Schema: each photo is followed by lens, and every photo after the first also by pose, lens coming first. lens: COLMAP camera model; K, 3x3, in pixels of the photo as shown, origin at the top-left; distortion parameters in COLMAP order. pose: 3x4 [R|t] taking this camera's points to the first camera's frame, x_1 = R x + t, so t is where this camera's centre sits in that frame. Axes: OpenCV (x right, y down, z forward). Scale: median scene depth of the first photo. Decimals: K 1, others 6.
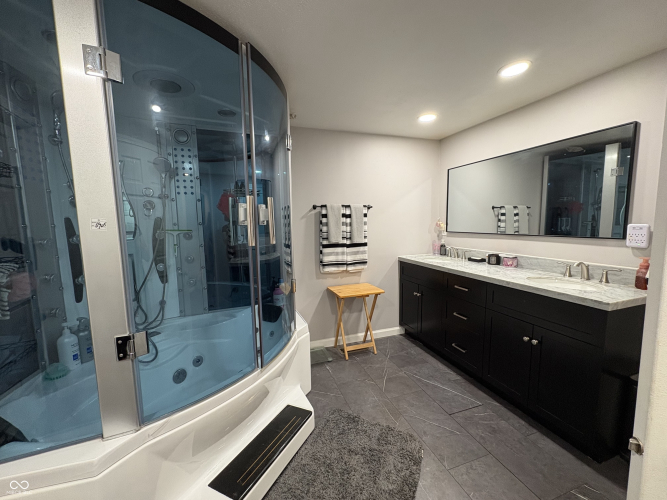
lens RADIAL K [[266.4, 0, 333.5], [0, 266.4, 250.0], [0, 0, 1]] dist [0.000695, 0.000369]
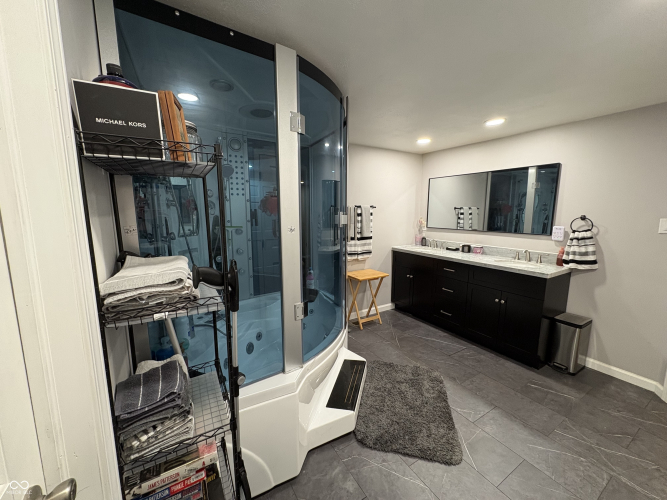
lens RADIAL K [[266.4, 0, 333.5], [0, 266.4, 250.0], [0, 0, 1]] dist [0.000695, 0.000369]
pose [[0.976347, -0.013233, 0.215806, -0.326107], [0.004969, 0.999235, 0.038793, -0.012961], [-0.216154, -0.036803, 0.975665, -0.175585]]
